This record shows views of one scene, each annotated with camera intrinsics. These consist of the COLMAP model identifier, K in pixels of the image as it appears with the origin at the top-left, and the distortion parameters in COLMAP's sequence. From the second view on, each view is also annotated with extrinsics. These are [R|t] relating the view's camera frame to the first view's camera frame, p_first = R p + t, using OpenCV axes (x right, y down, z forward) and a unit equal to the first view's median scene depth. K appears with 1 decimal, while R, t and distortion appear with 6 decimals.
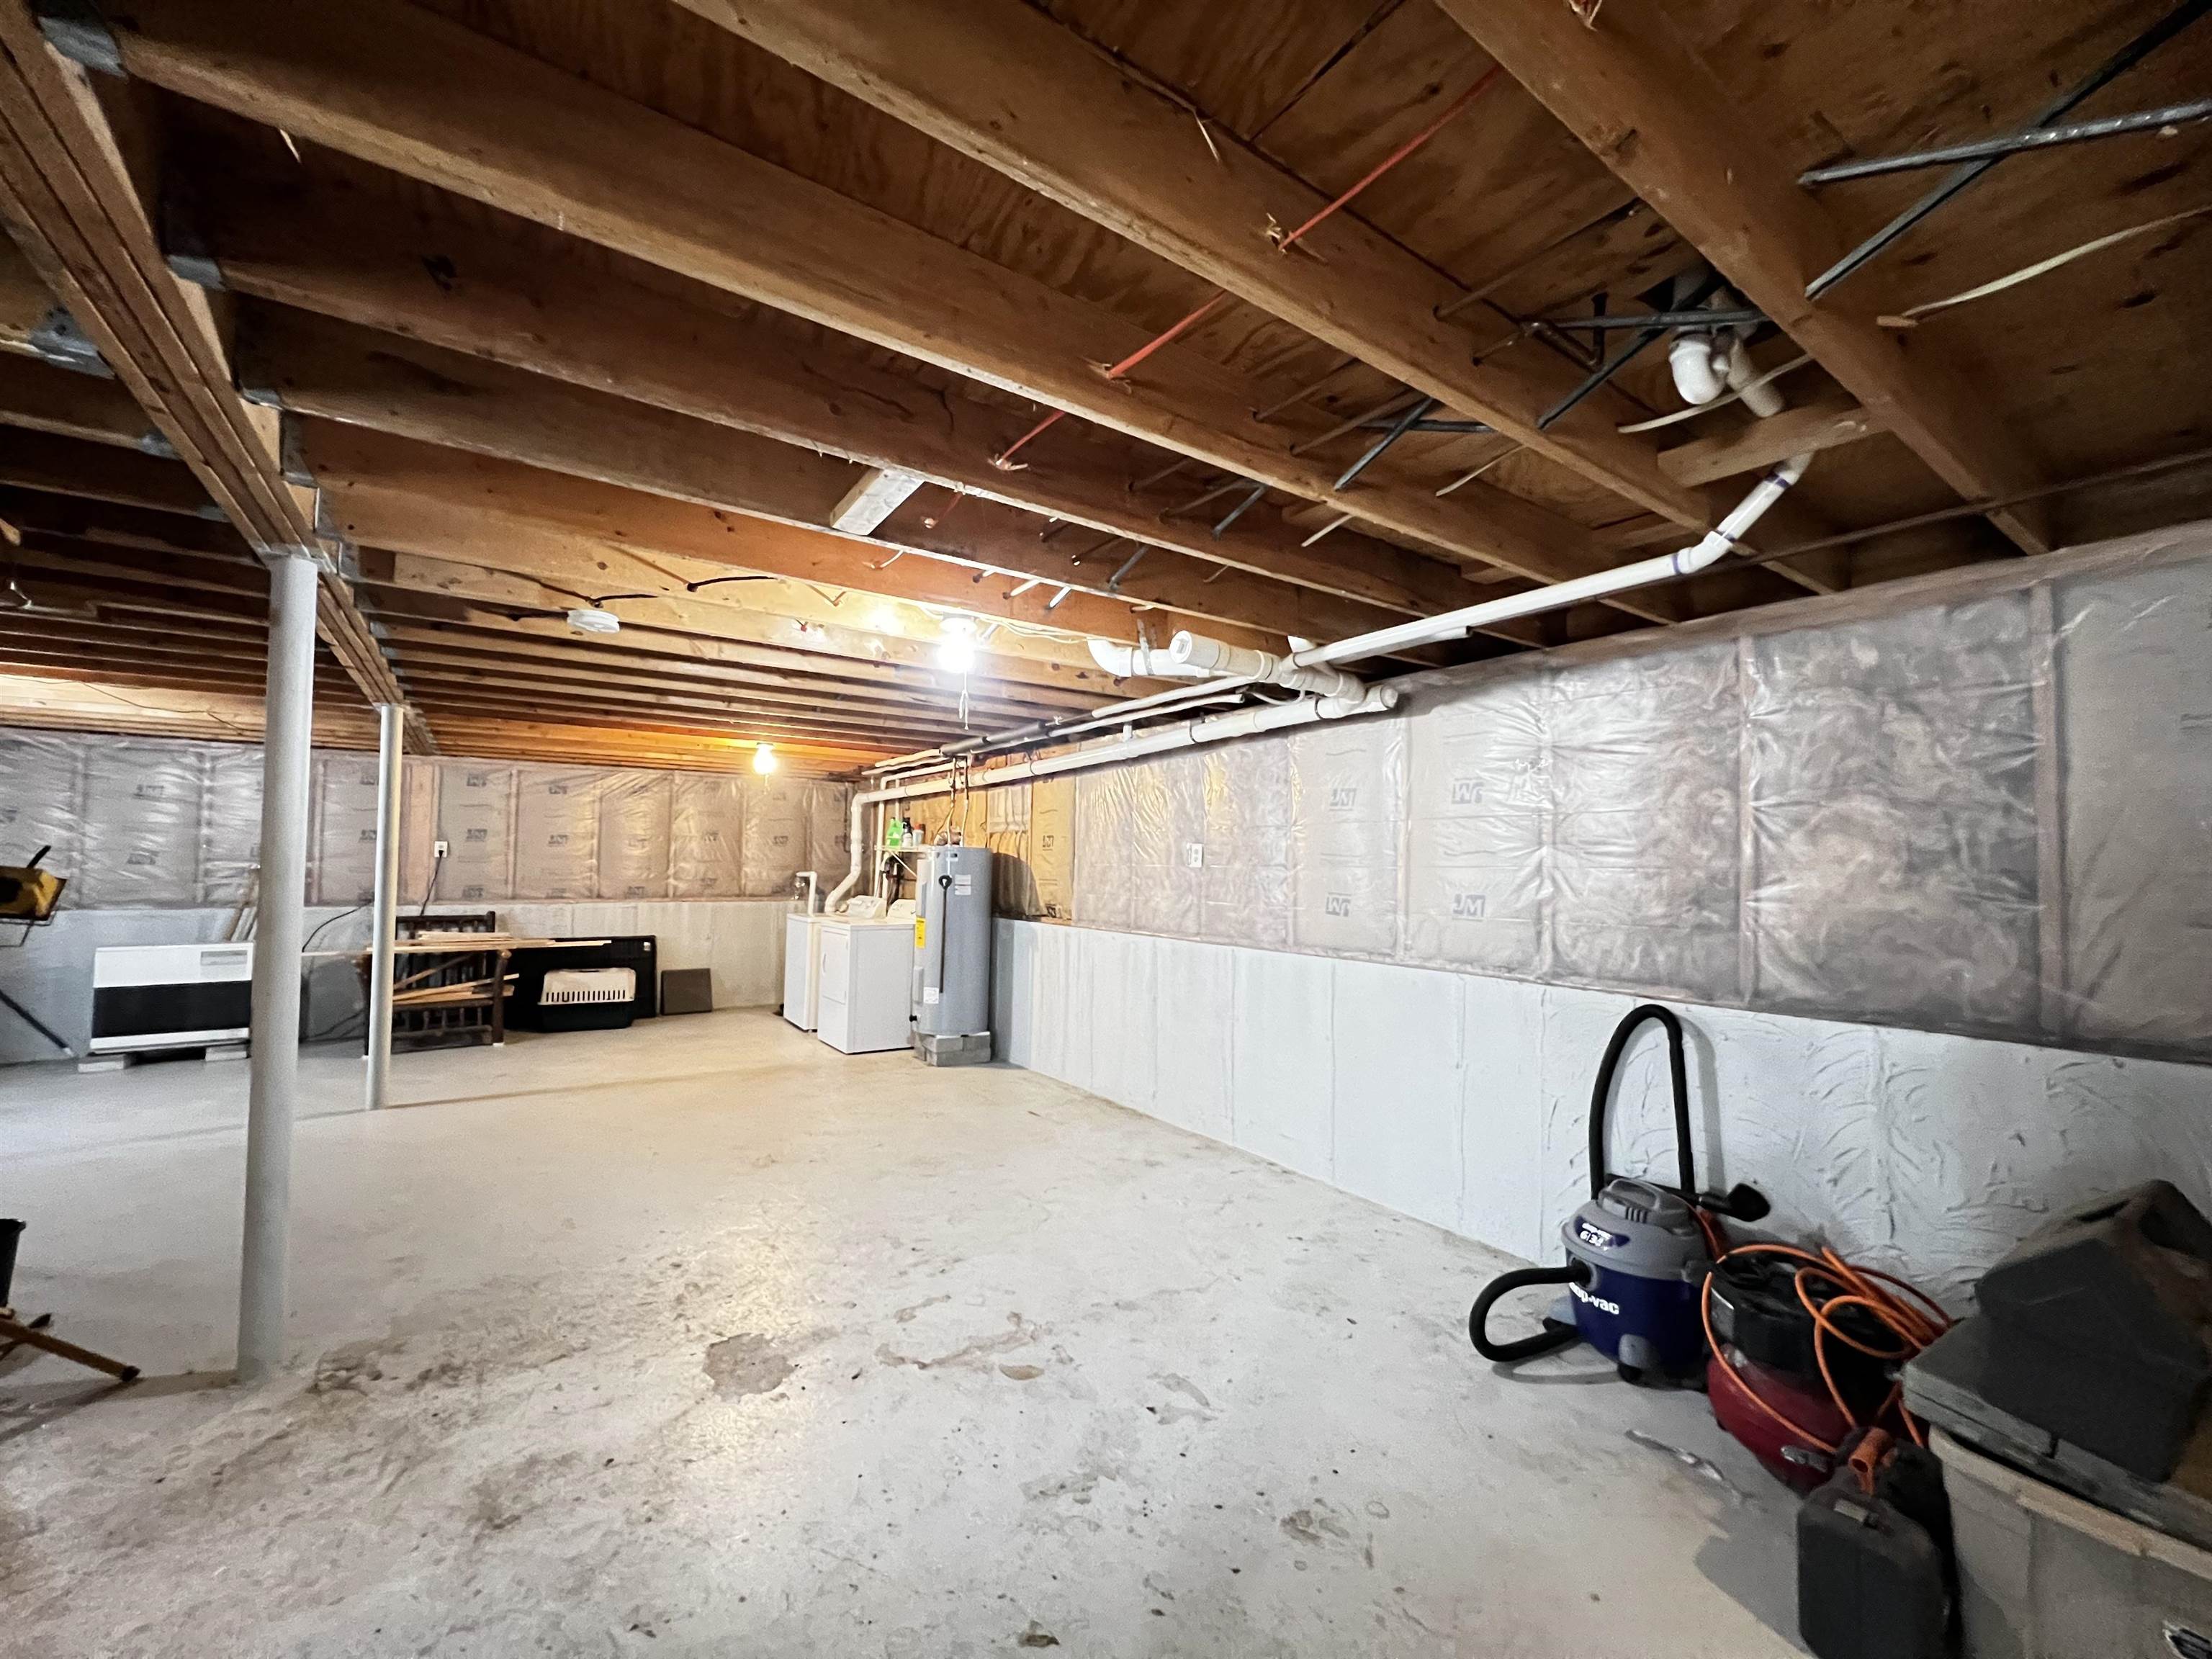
lens RADIAL K [[884.3, 0, 1110.1], [0, 884.3, 834.8], [0, 0, 1]] dist [-0.003426, -0.000194]
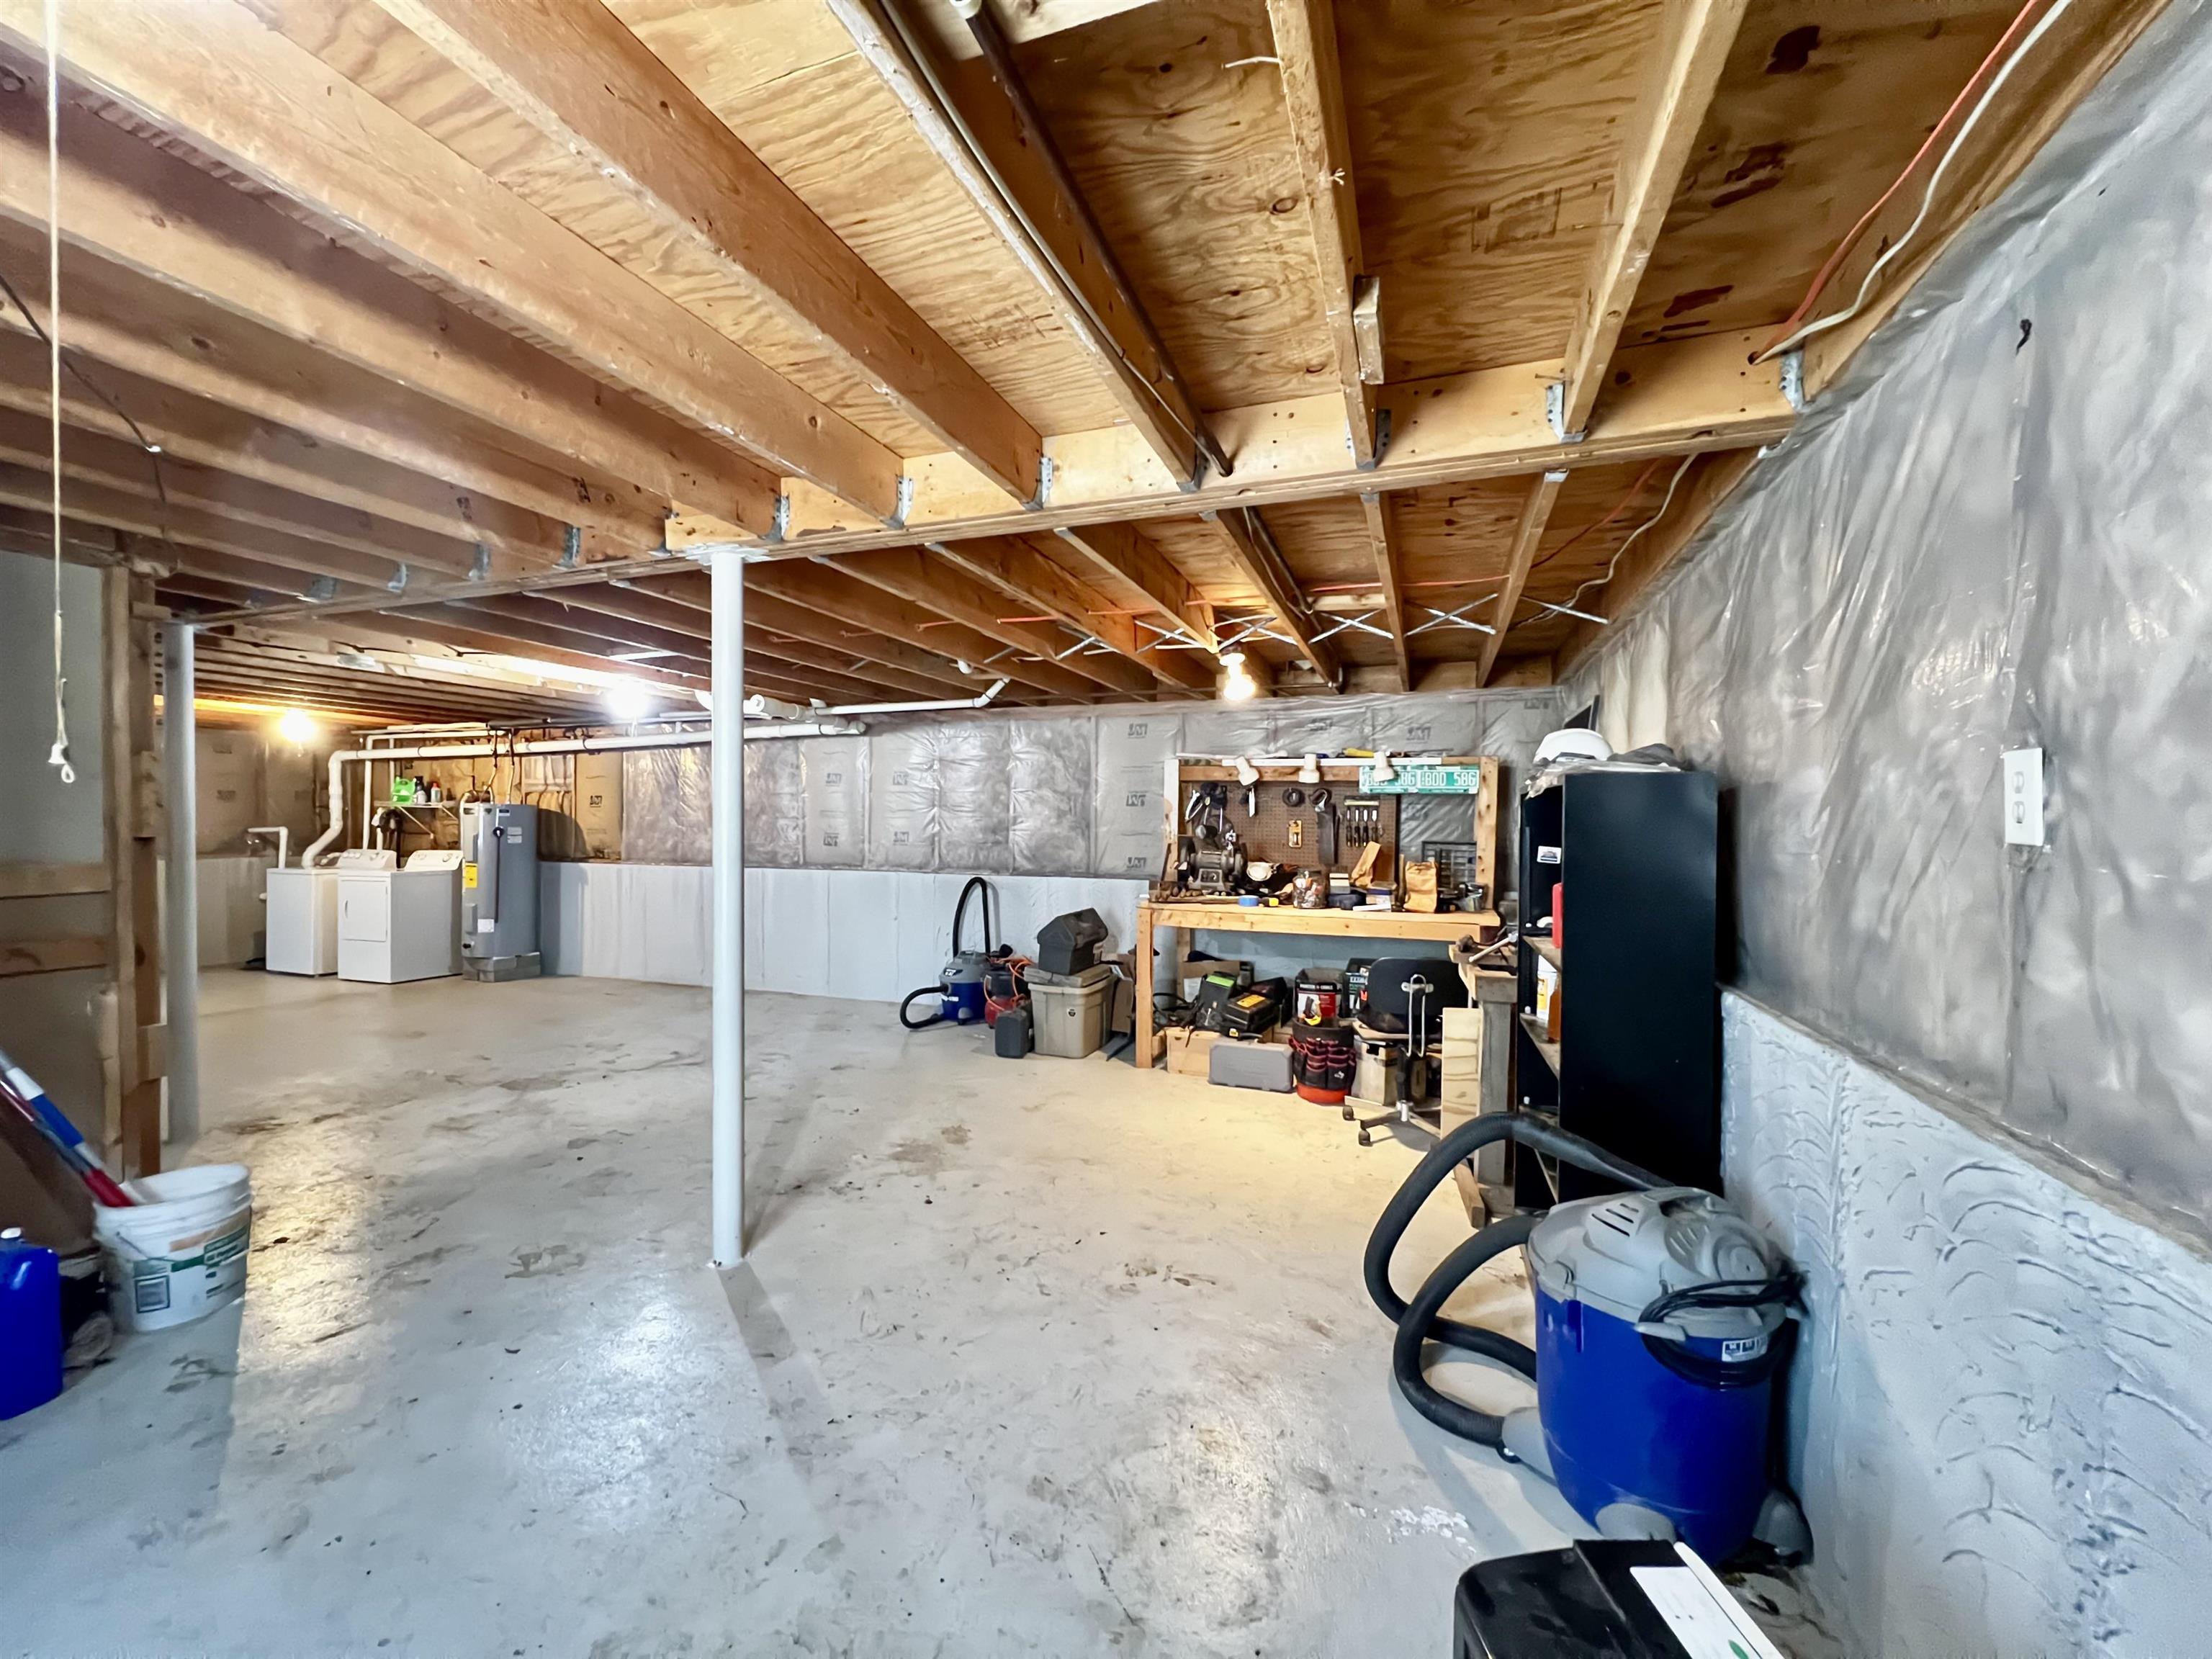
lens RADIAL K [[884.3, 0, 1112.5], [0, 884.3, 831.3], [0, 0, 1]] dist [-0.003426, -0.000194]
pose [[0.819603, -0.017710, 0.572658, -0.266123], [-0.012737, 0.998712, 0.049115, -0.028293], [-0.572790, -0.047549, 0.818322, -0.698076]]
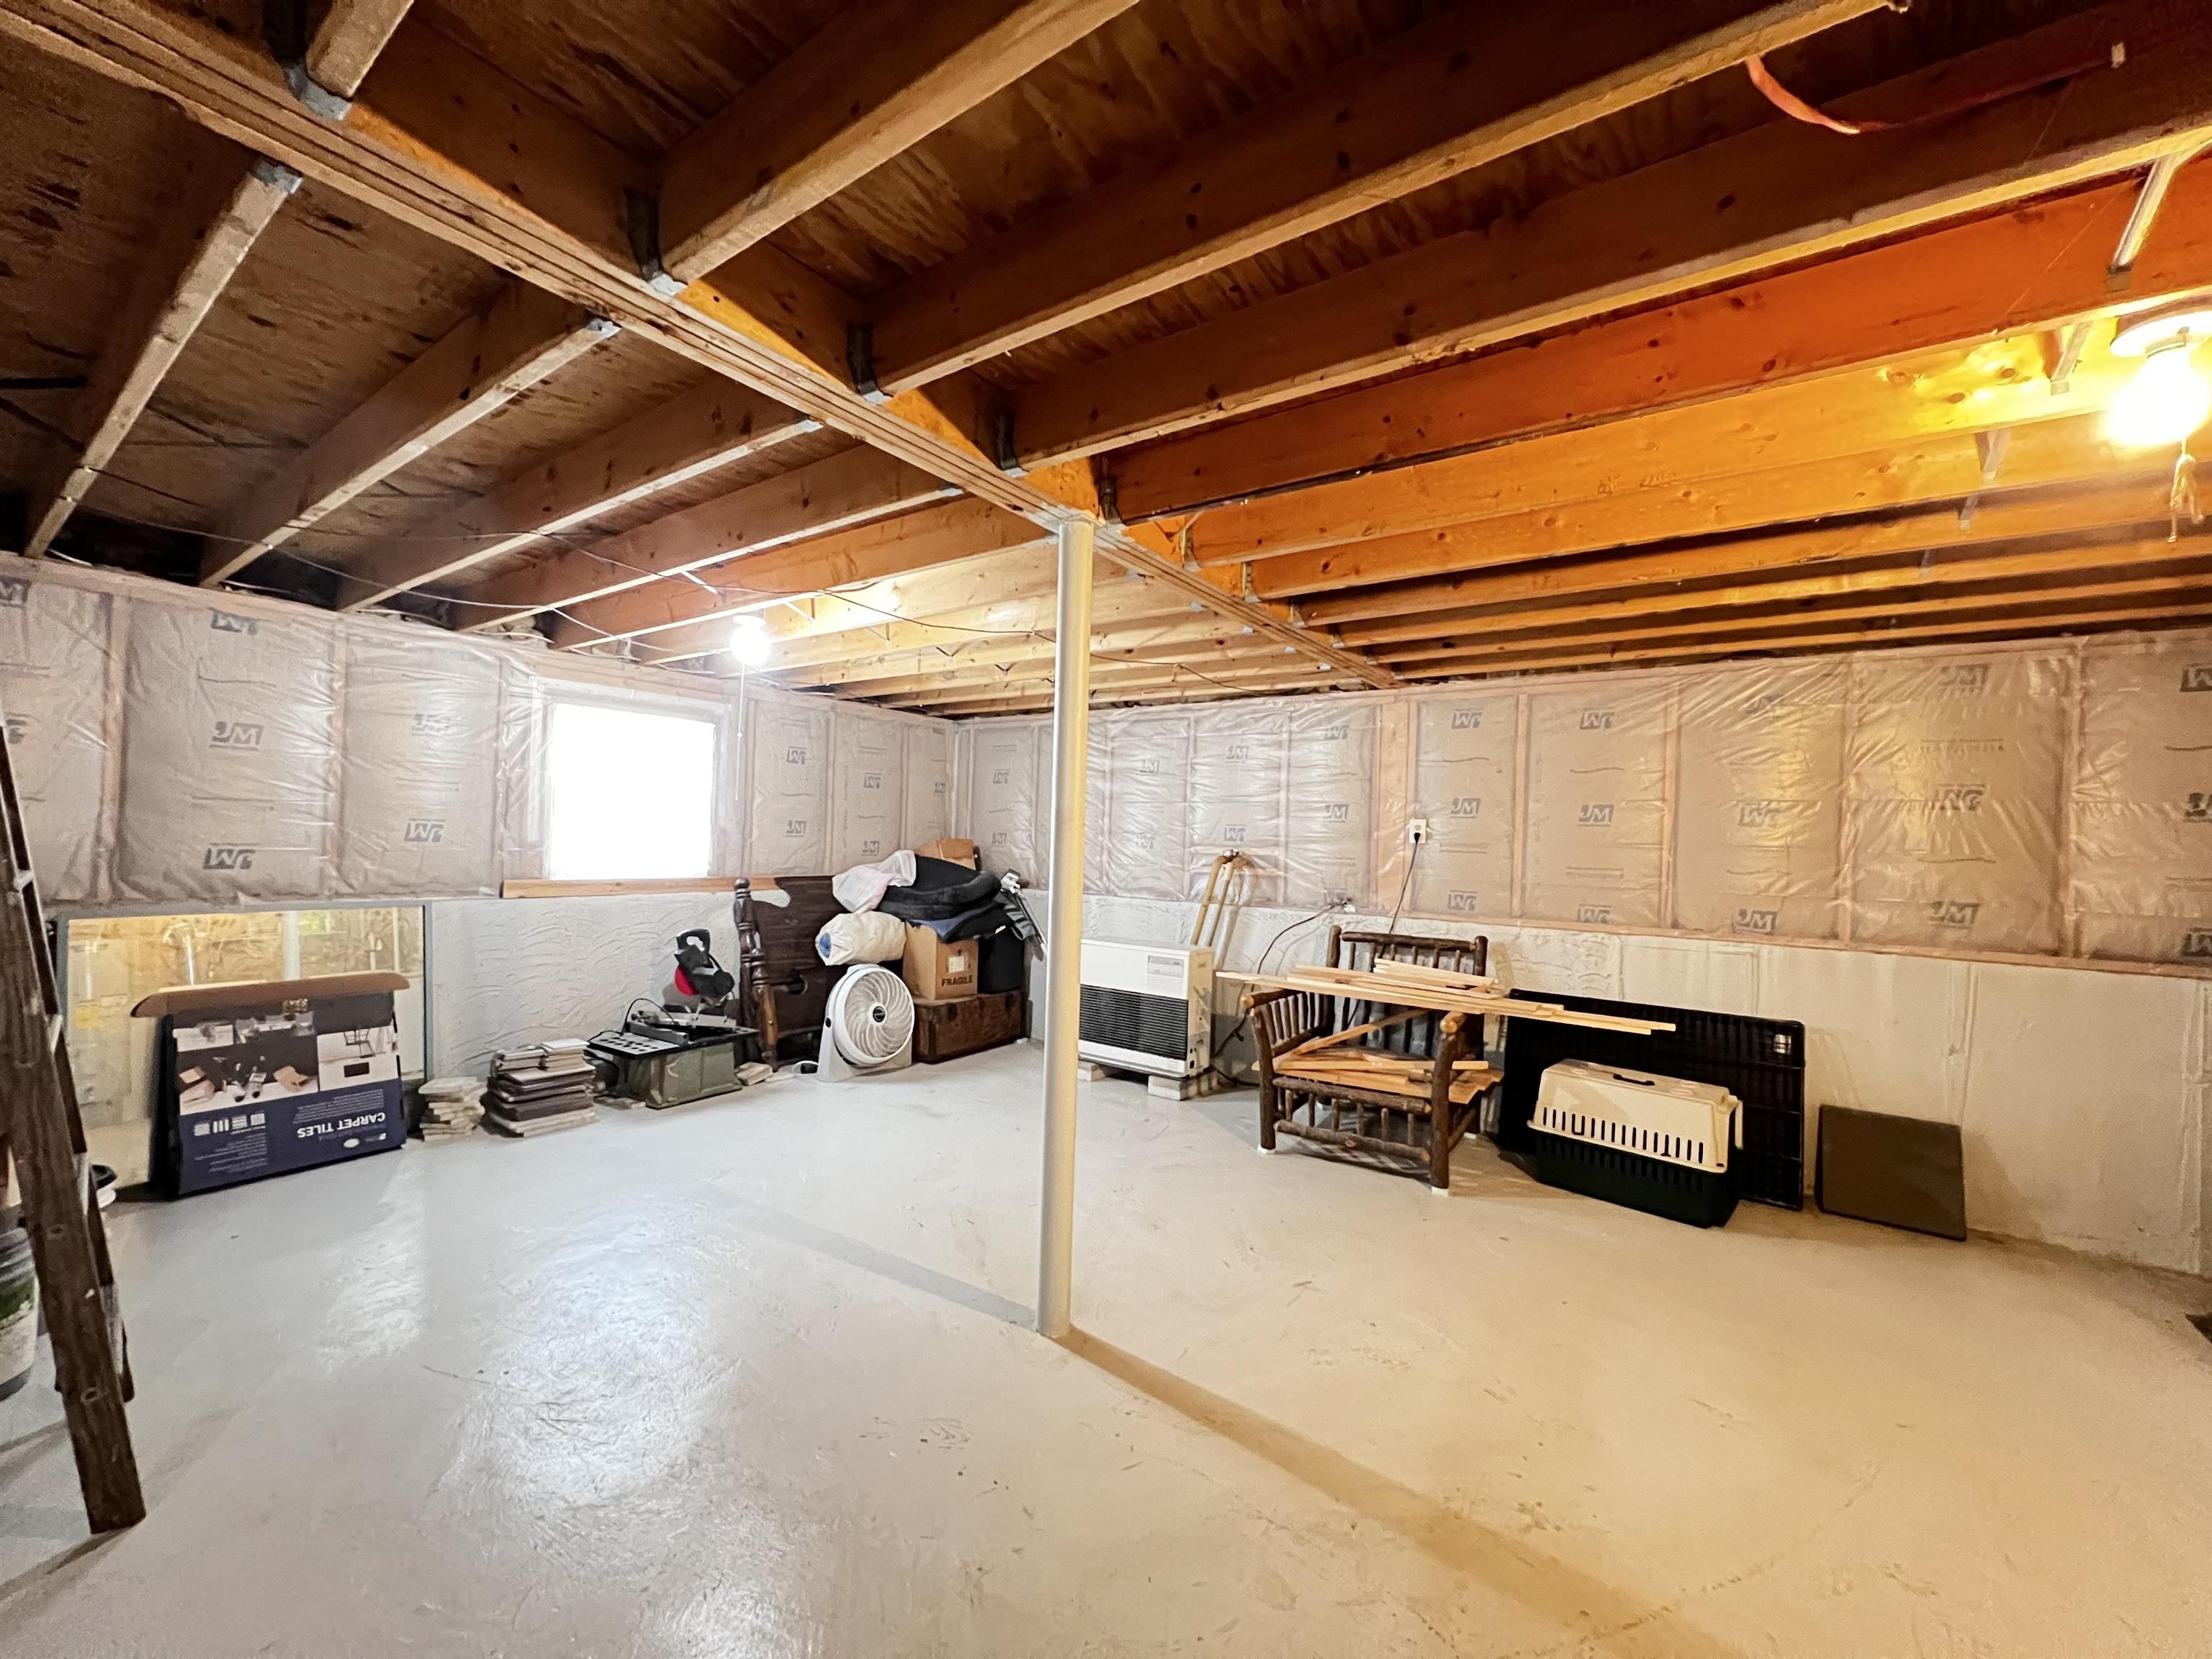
lens RADIAL K [[884.3, 0, 1103.9], [0, 884.3, 836.9], [0, 0, 1]] dist [-0.003426, -0.000194]
pose [[0.310971, -0.012908, -0.950332, -0.362404], [0.002076, 0.999915, -0.012902, 0.045214], [0.950417, 0.002039, 0.310972, 0.956675]]
